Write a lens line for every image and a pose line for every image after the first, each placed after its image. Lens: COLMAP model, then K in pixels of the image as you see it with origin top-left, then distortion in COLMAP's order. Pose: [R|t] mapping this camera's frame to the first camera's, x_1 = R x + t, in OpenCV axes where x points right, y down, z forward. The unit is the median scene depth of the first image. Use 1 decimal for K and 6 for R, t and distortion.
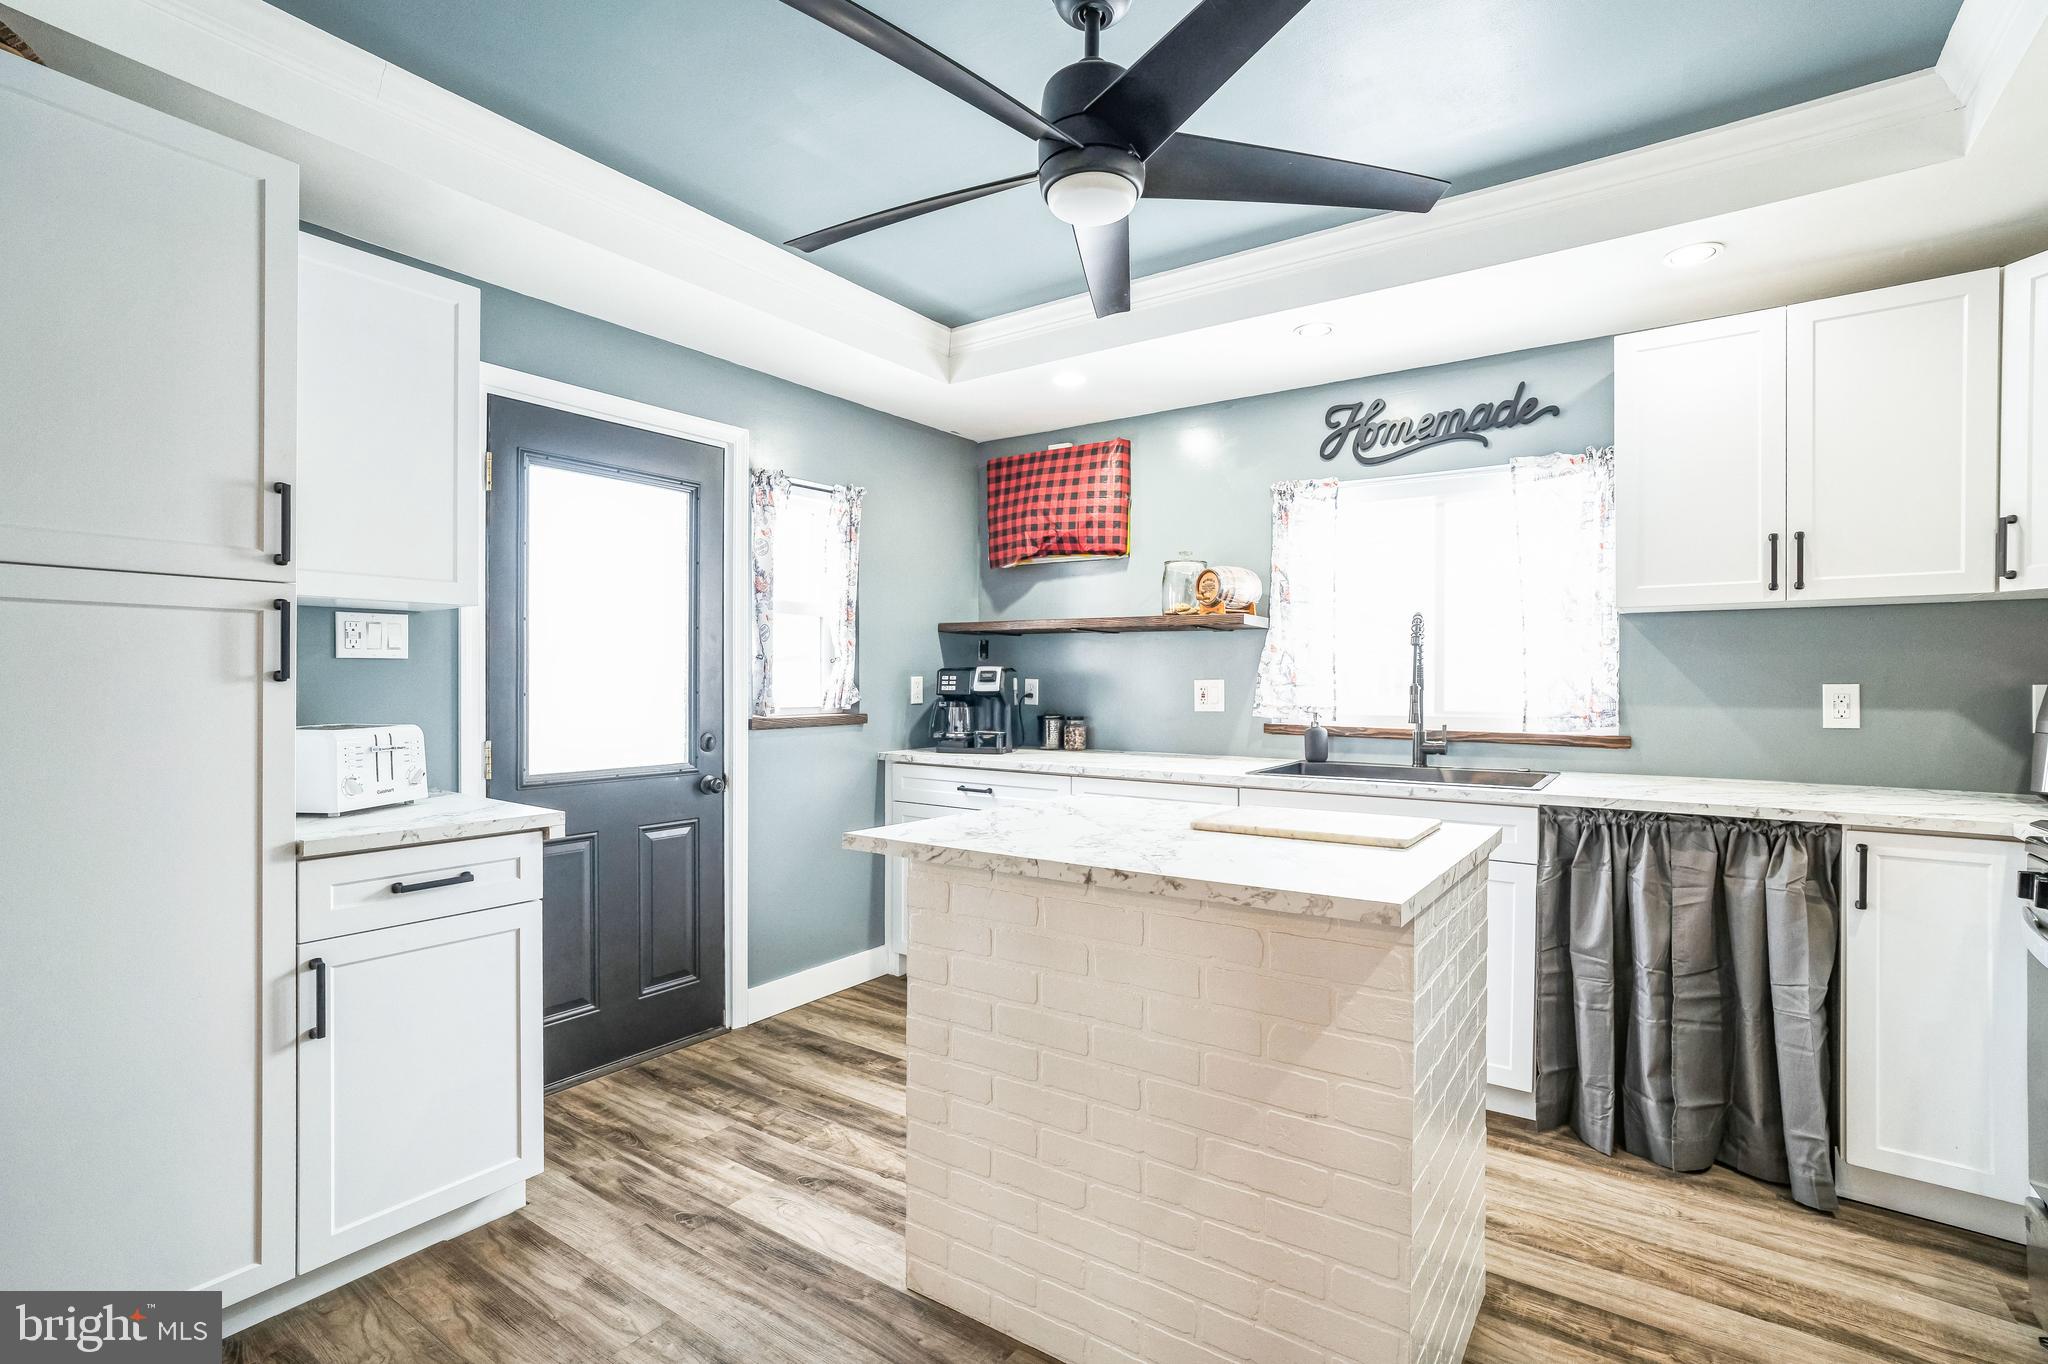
lens RADIAL K [[956.7, 0, 1017.8], [0, 956.7, 685.6], [0, 0, 1]] dist [-0.050811, 0.029574]
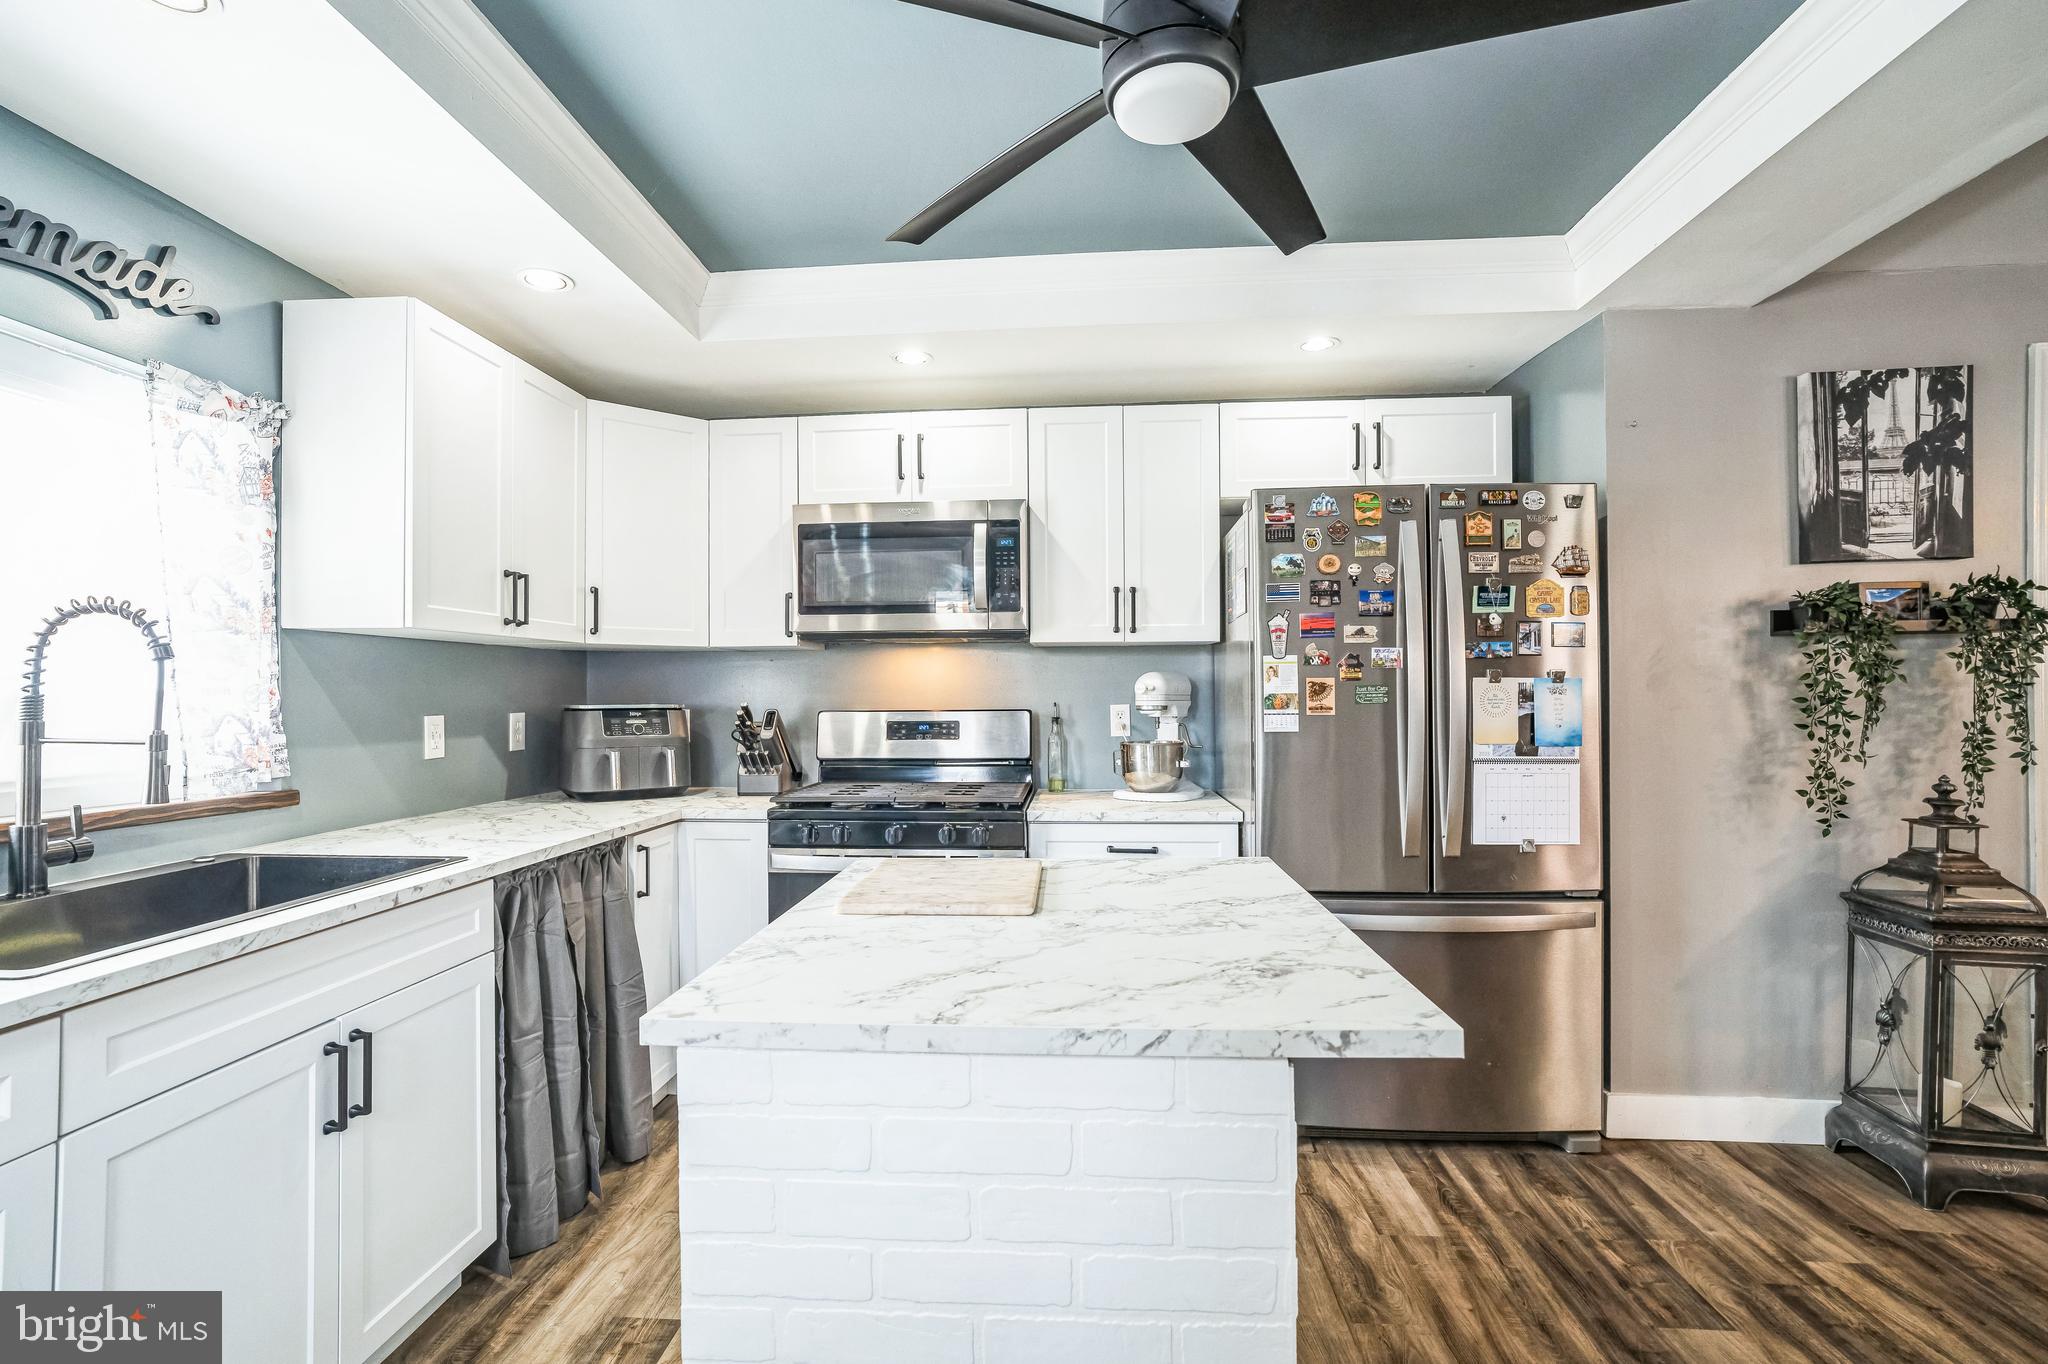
lens RADIAL K [[950.2, 0, 1012.7], [0, 950.2, 695.6], [0, 0, 1]] dist [-0.049784, 0.029195]
pose [[-0.510098, 0.001395, 0.860115, -0.252488], [0.009560, 0.999946, 0.004048, -0.016785], [-0.860063, 0.010287, -0.510084, 0.739659]]
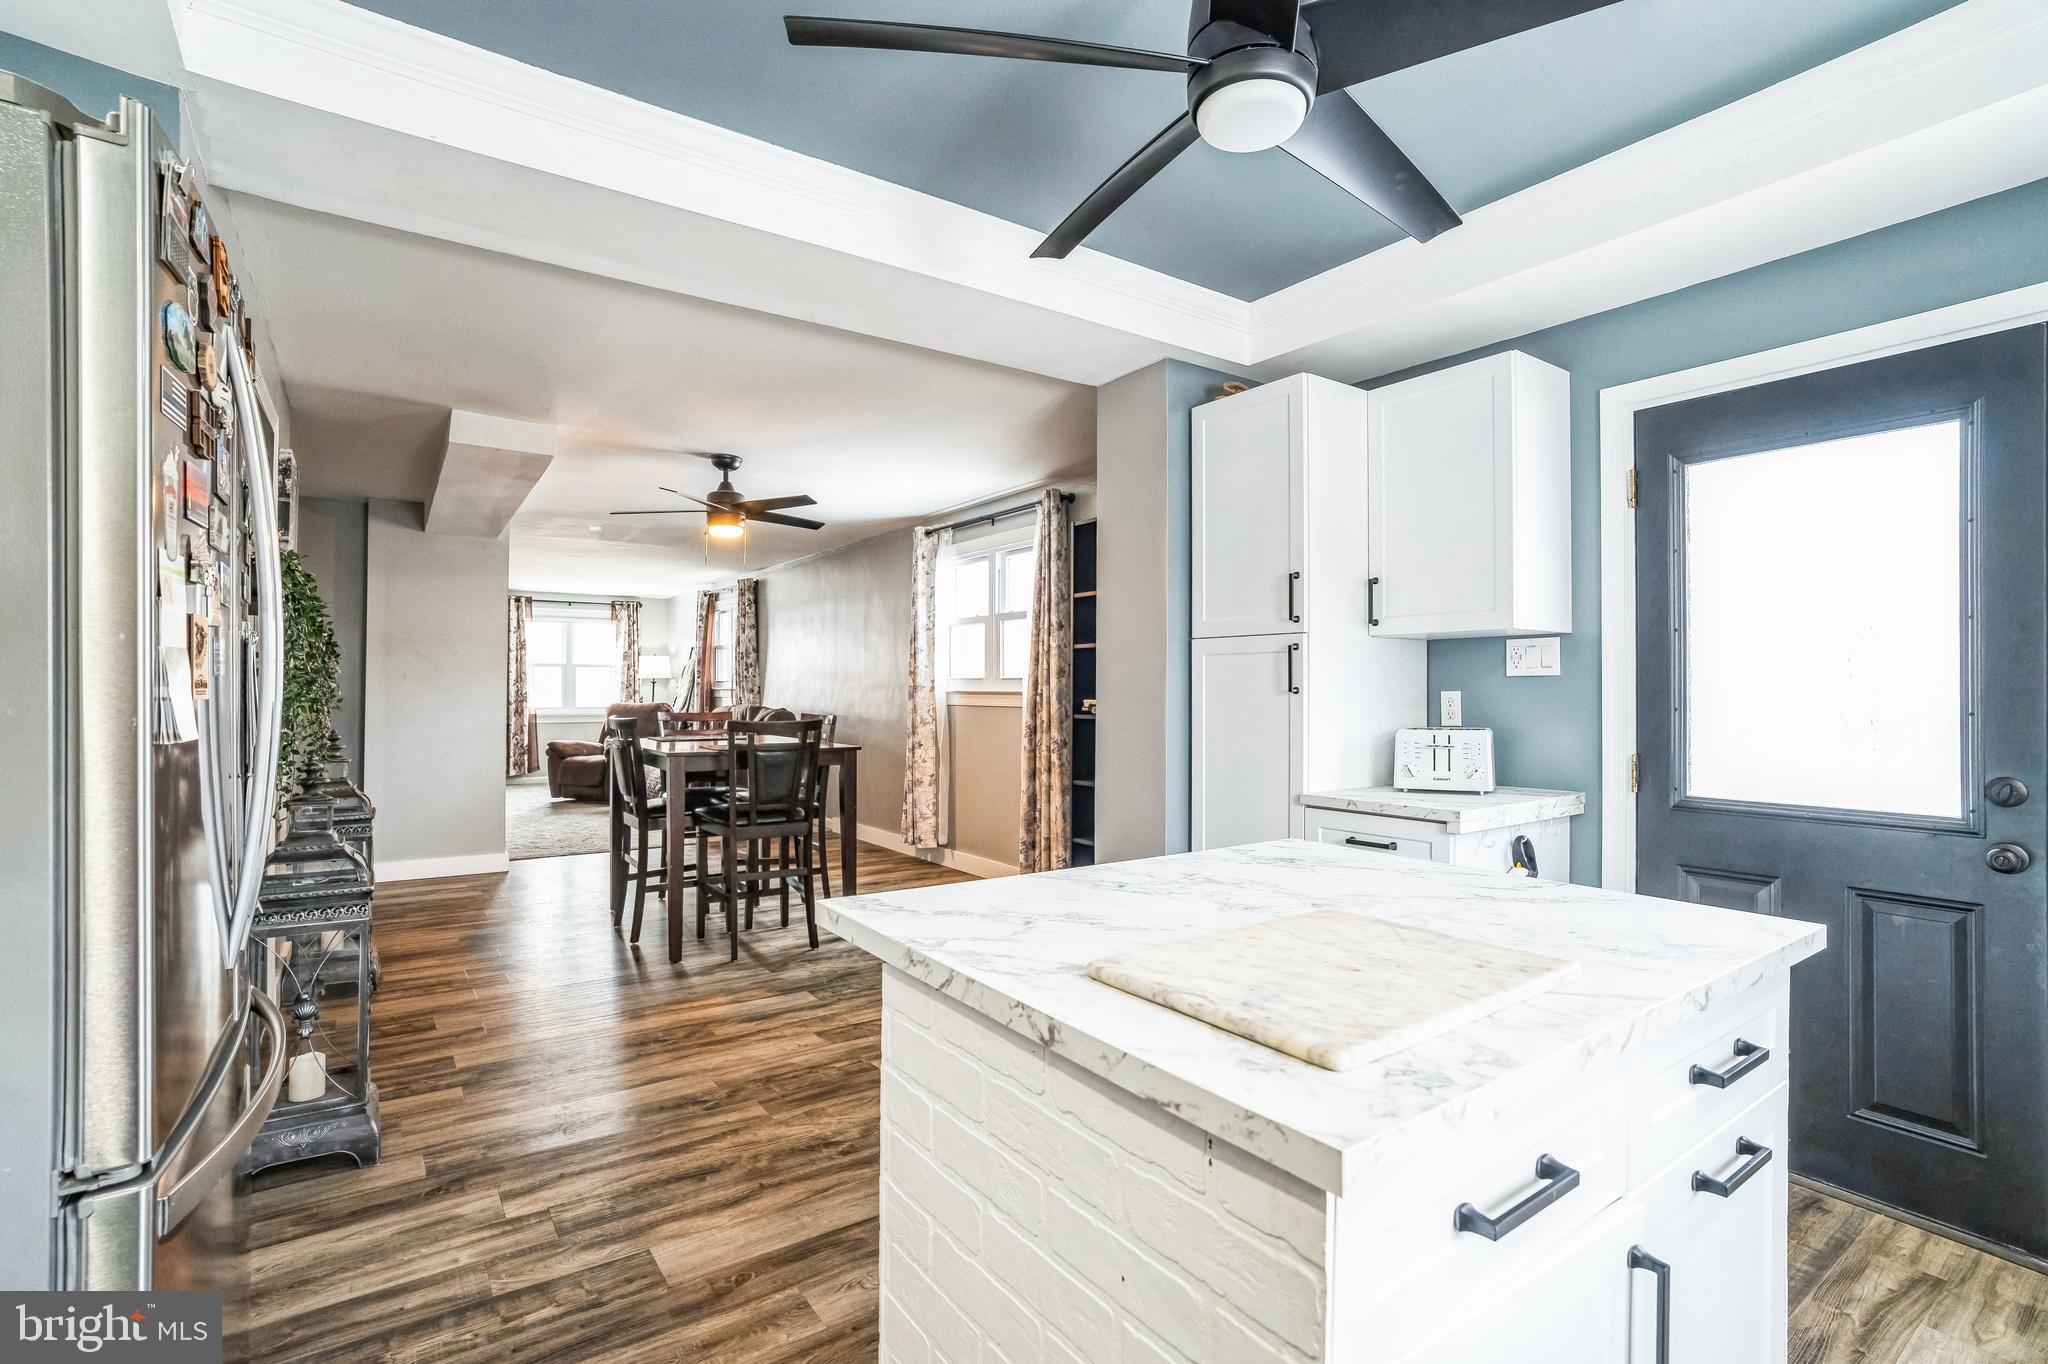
lens RADIAL K [[950.4, 0, 1012.2], [0, 950.4, 686.4], [0, 0, 1]] dist [-0.049151, 0.023923]
pose [[-0.342627, -0.007508, -0.939442, 0.452192], [-0.010452, 0.999937, -0.004180, -0.002478], [0.939414, 0.008387, -0.342683, 0.534144]]
